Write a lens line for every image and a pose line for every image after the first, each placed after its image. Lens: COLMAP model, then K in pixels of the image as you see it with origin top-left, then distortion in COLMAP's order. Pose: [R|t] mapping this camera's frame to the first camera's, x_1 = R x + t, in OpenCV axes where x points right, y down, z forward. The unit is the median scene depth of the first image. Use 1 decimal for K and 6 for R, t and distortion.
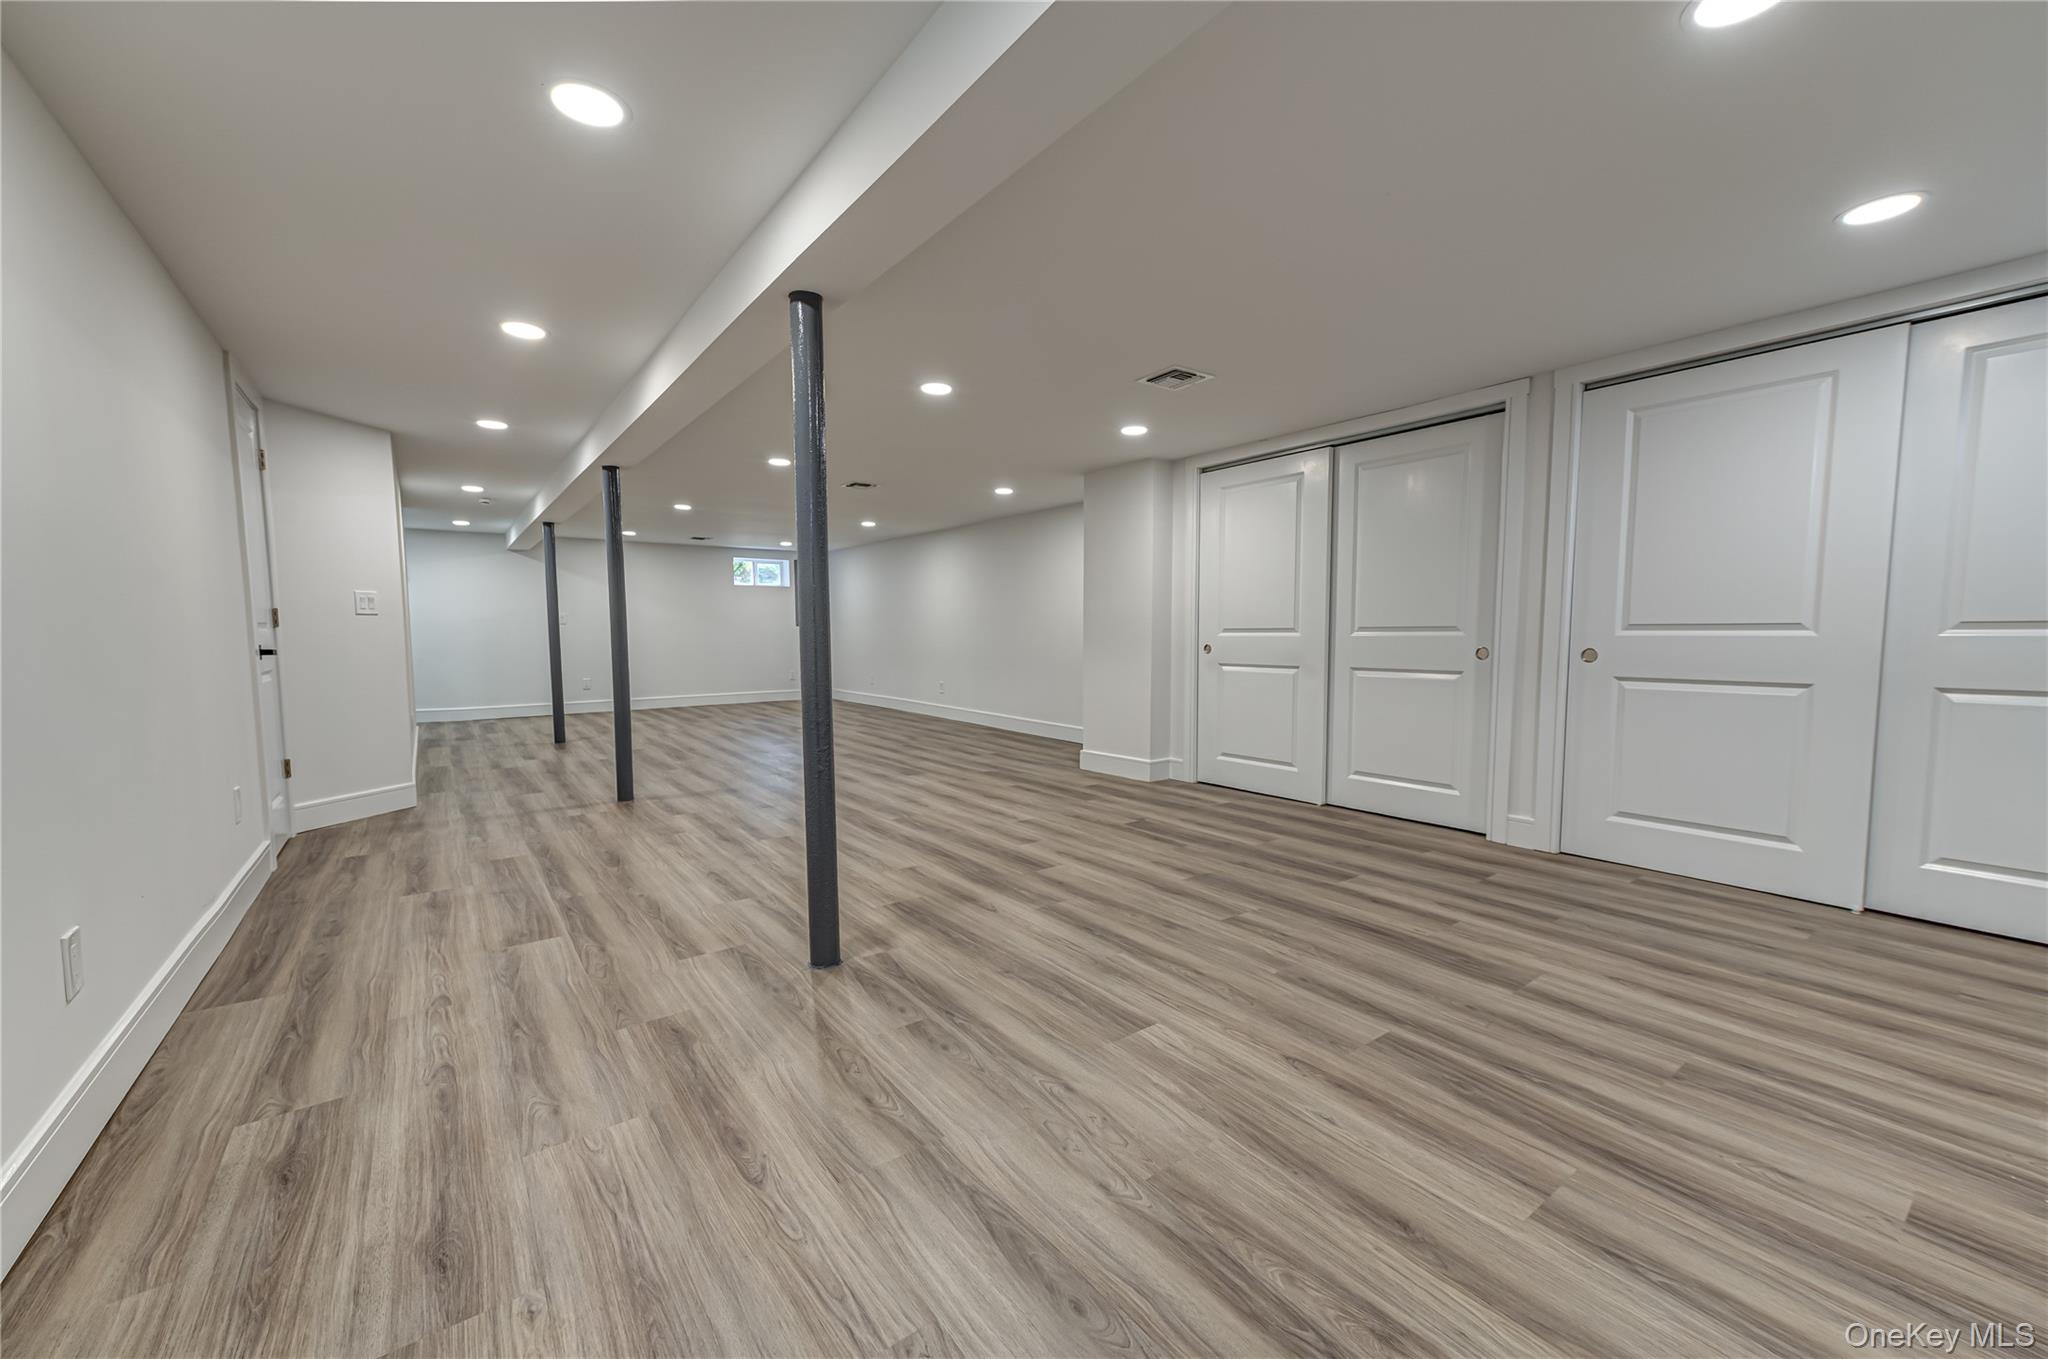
lens RADIAL K [[799.6, 0, 1019.2], [0, 799.6, 690.2], [0, 0, 1]] dist [0.016690, 0.000724]
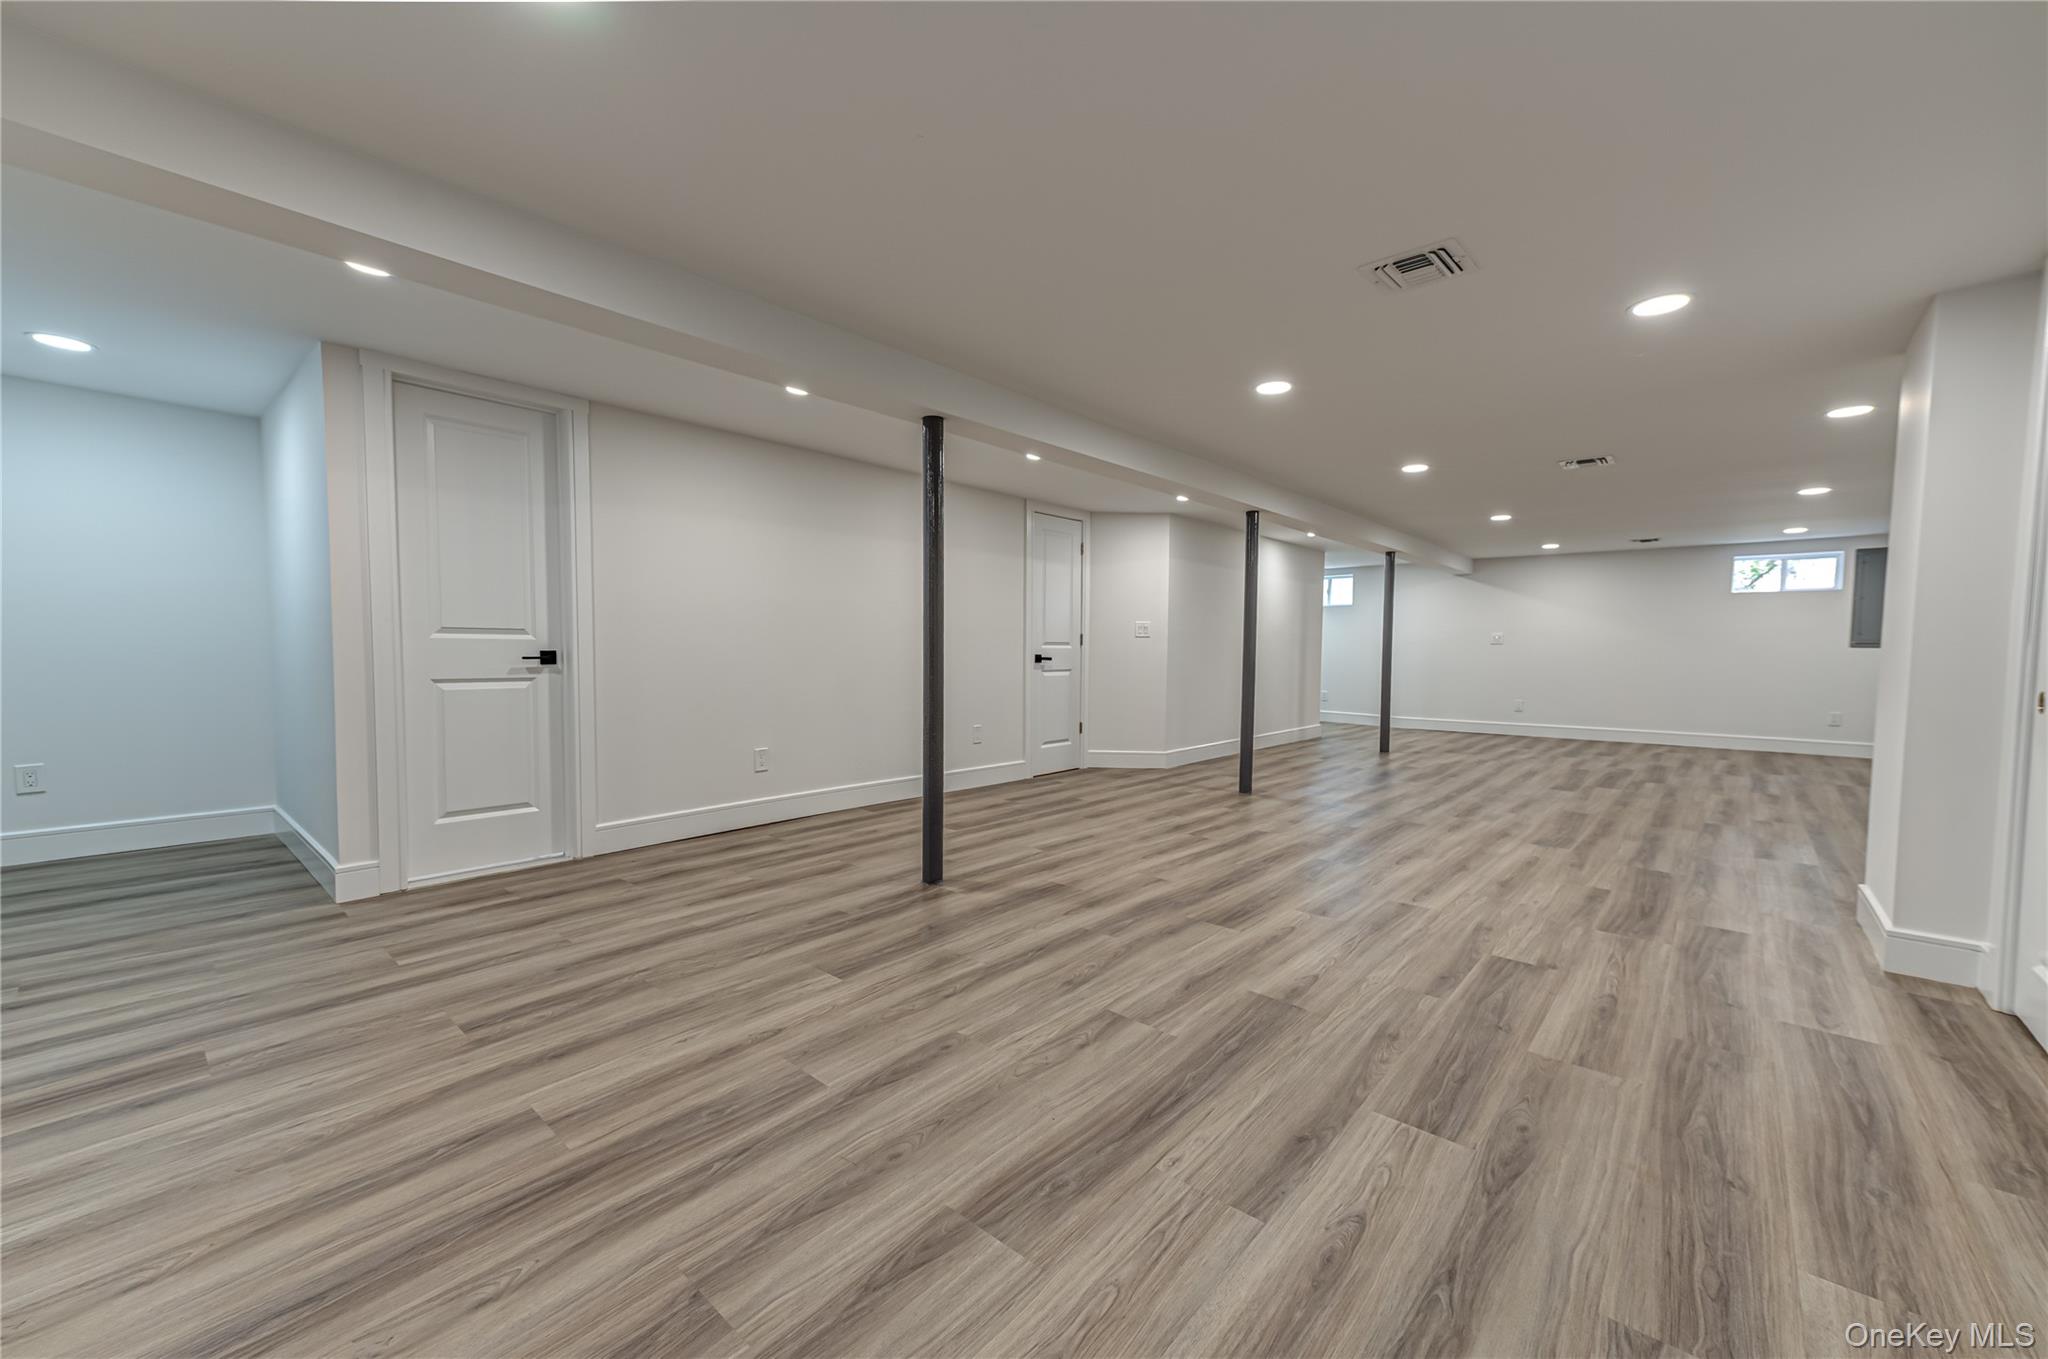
lens RADIAL K [[799.6, 0, 1019.2], [0, 799.6, 690.2], [0, 0, 1]] dist [0.016690, 0.000724]
pose [[0.212534, 0.059185, -0.975360, 1.224217], [-0.083382, 0.995622, 0.042246, -0.072618], [0.973590, 0.072348, 0.216539, 0.876392]]
